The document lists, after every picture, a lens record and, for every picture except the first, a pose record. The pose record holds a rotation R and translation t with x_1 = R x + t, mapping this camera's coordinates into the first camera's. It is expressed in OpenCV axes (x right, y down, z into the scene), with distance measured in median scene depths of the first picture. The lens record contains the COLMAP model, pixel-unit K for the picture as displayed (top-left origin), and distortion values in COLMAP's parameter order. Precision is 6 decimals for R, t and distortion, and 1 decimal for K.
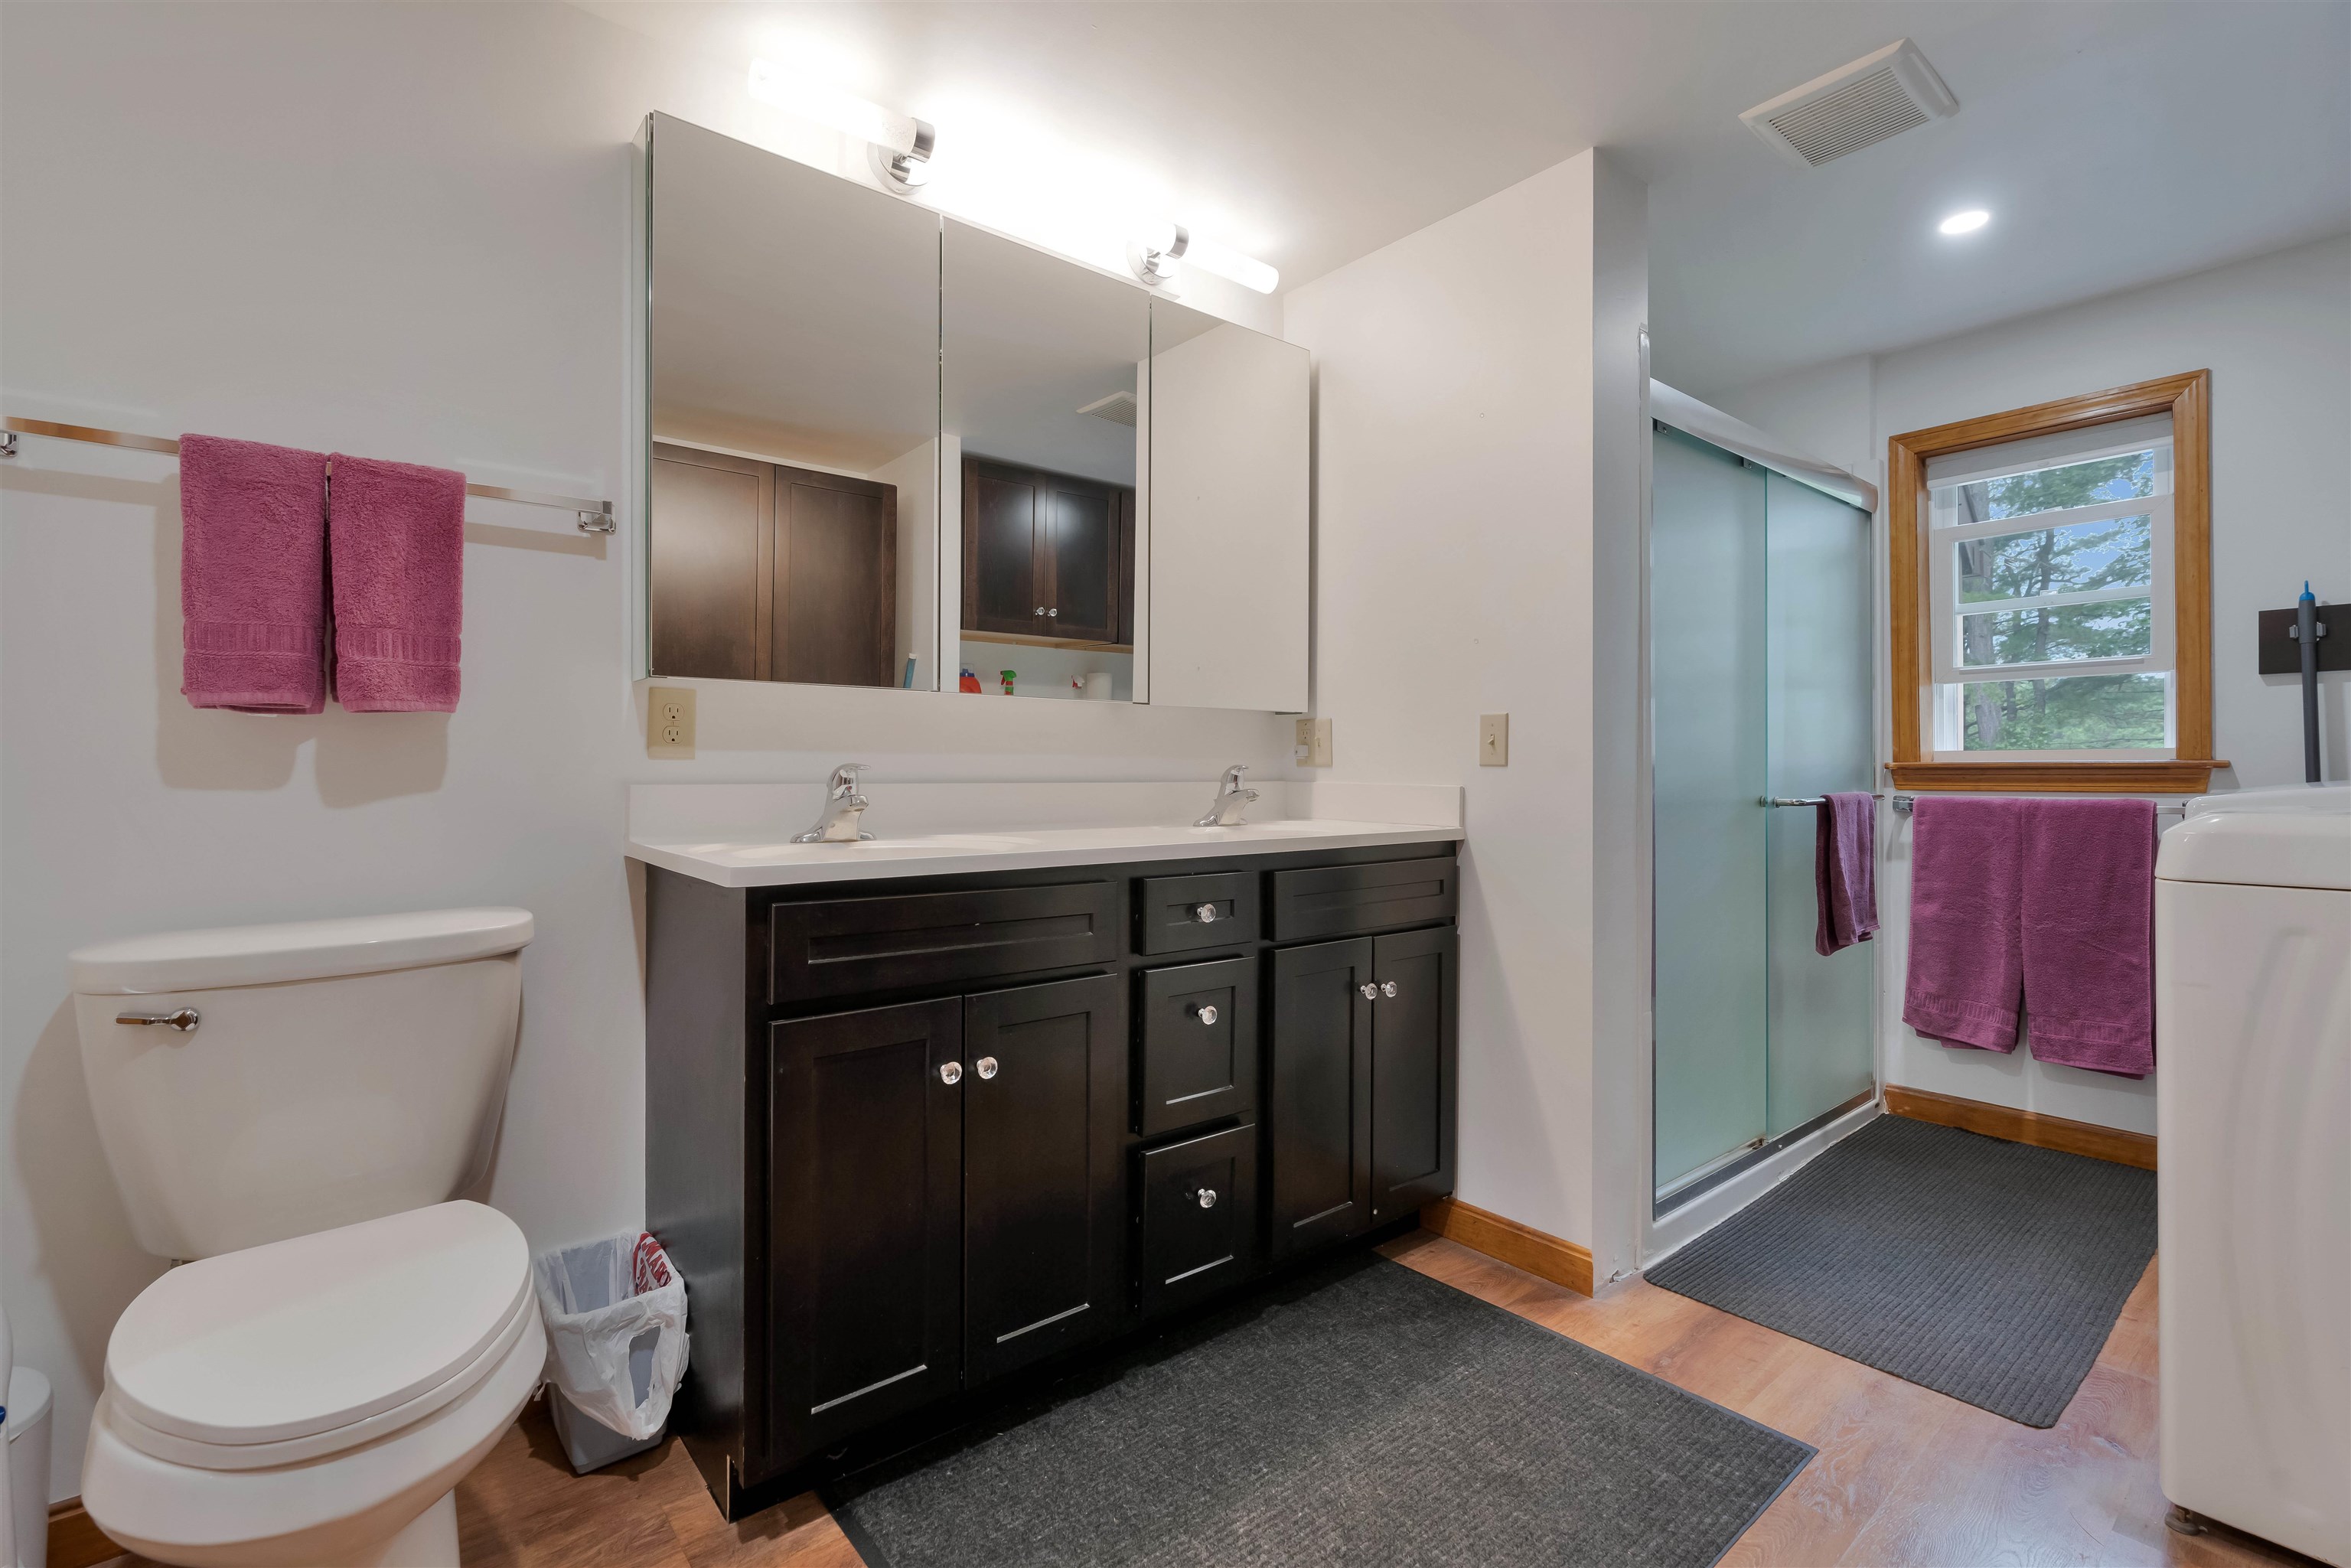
lens RADIAL K [[1059.9, 0, 1177.5], [0, 1059.9, 775.2], [0, 0, 1]] dist [-0.015314, 0.005952]
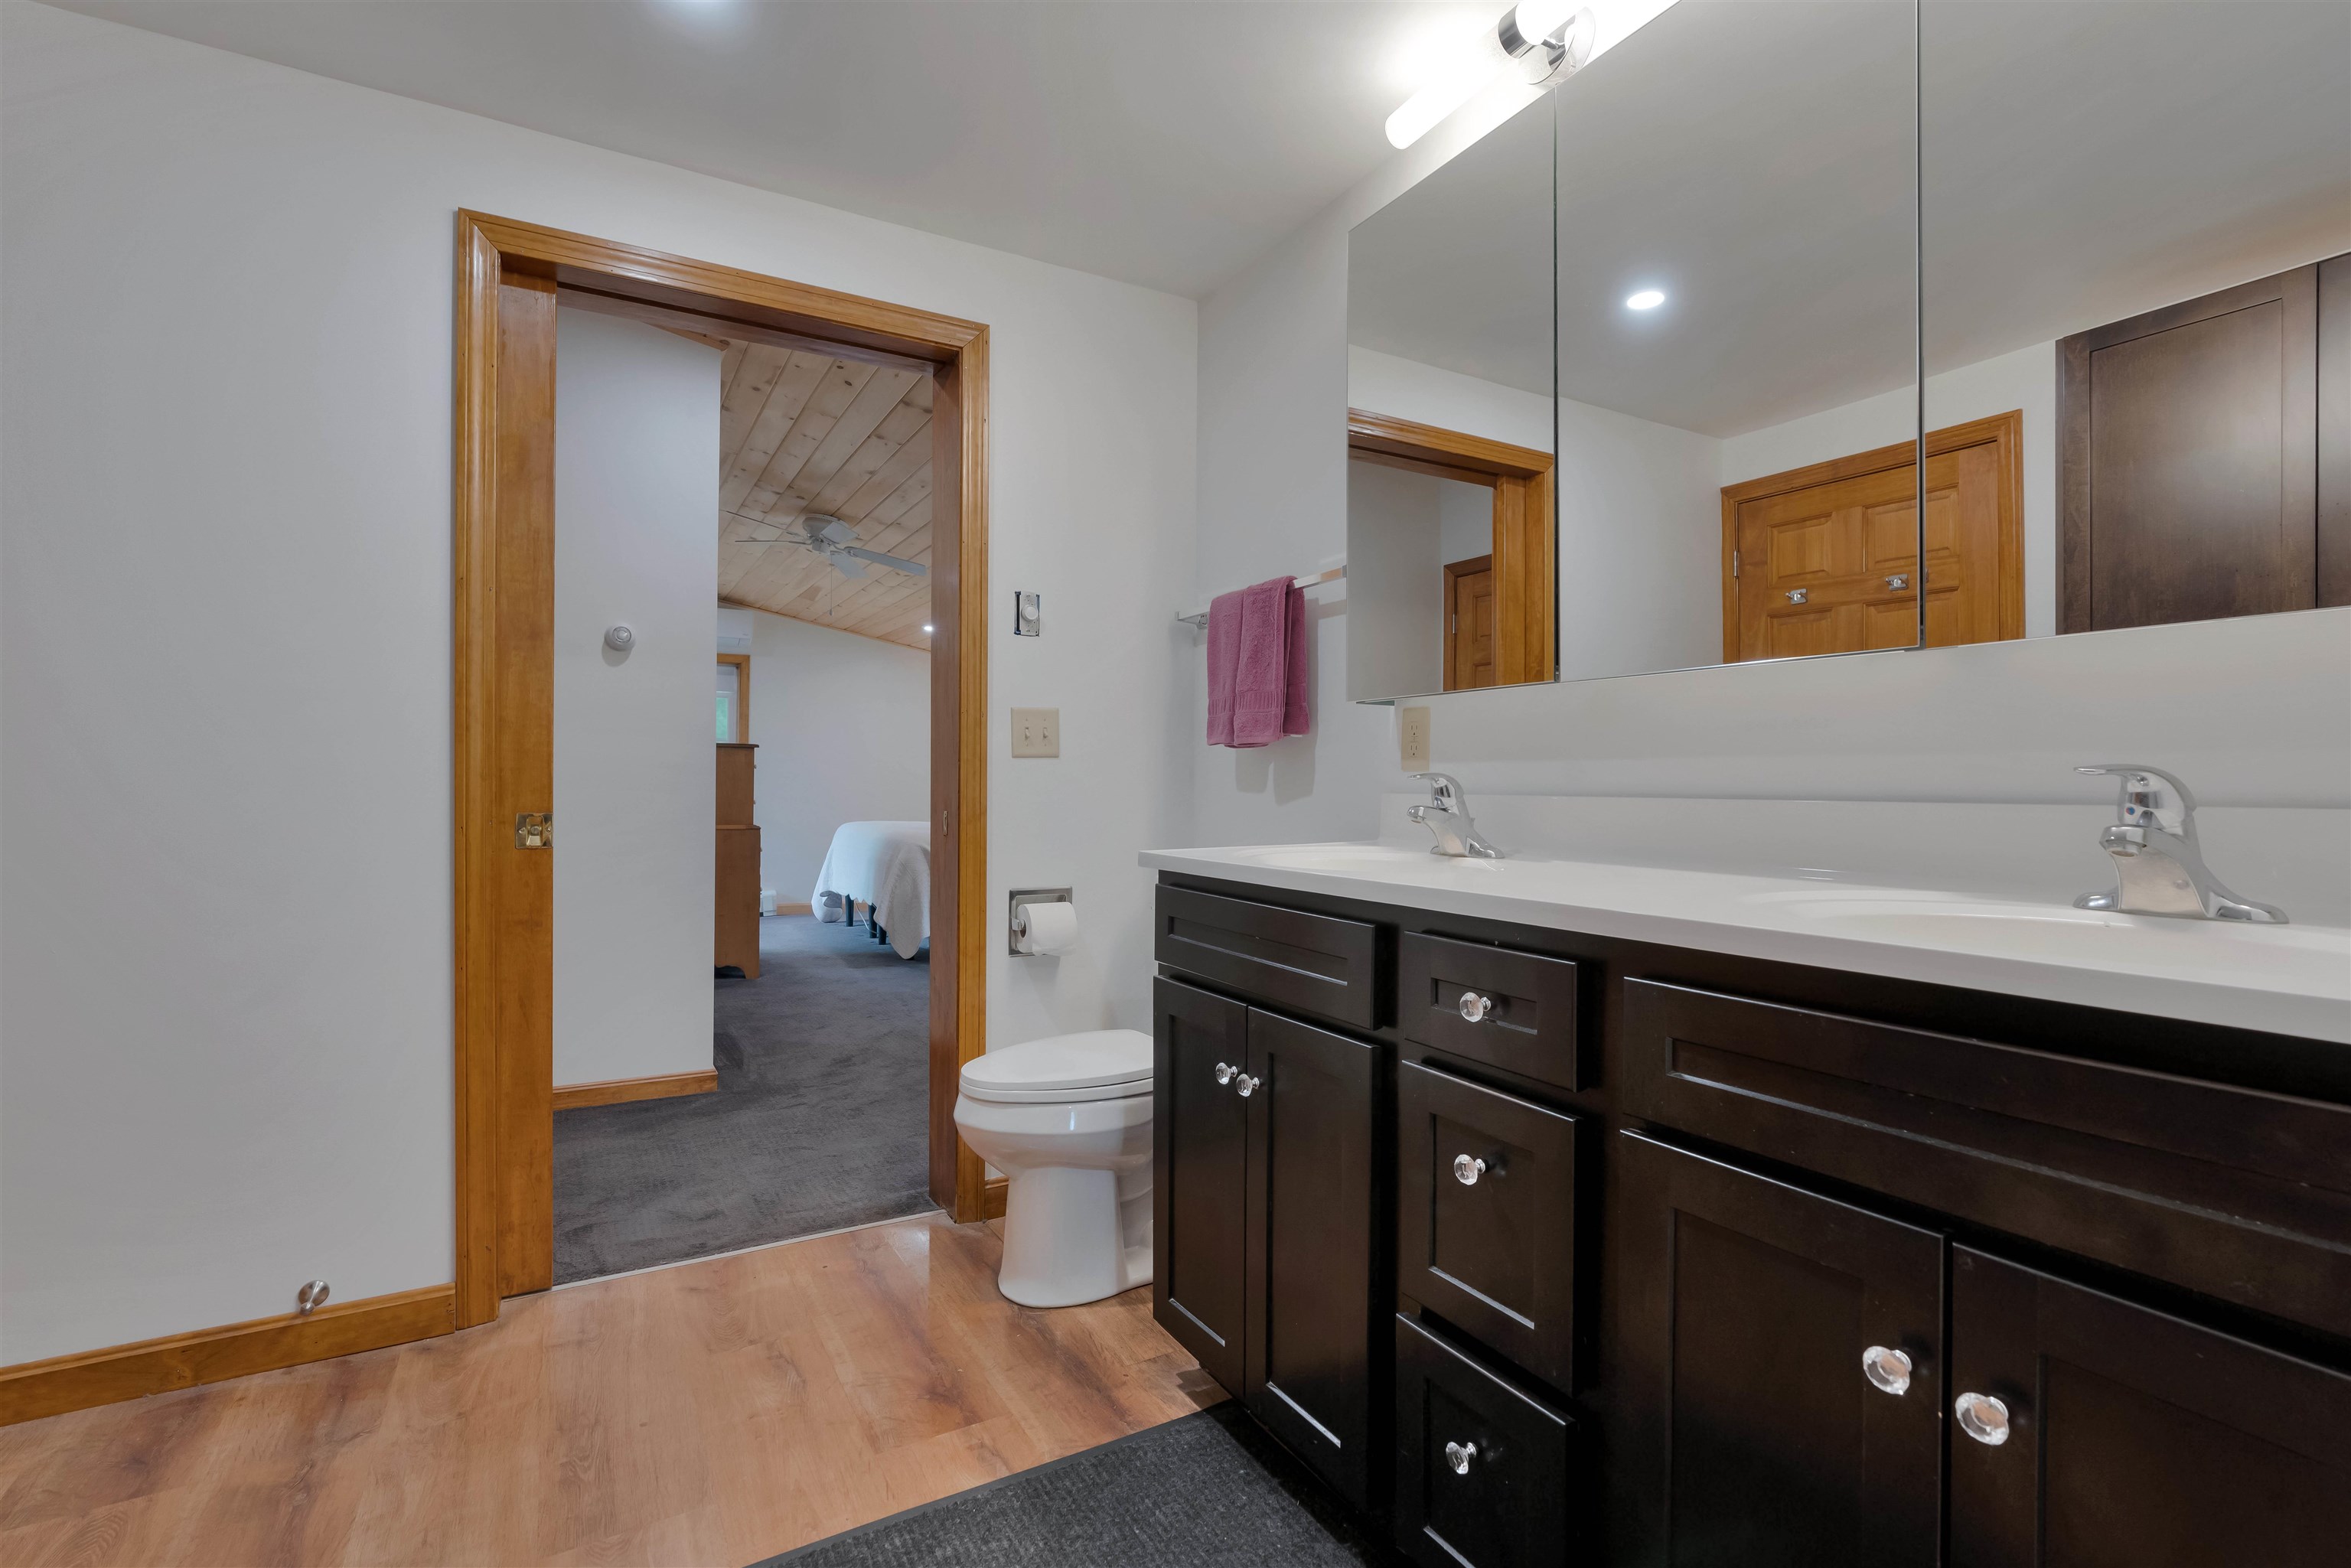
lens RADIAL K [[1059.9, 0, 1165.3], [0, 1059.9, 779.0], [0, 0, 1]] dist [-0.015314, 0.005952]
pose [[-0.181963, -0.004240, -0.983296, 0.354871], [0.012397, 0.999901, -0.006605, -0.000312], [0.983227, -0.013392, -0.181892, 0.496778]]
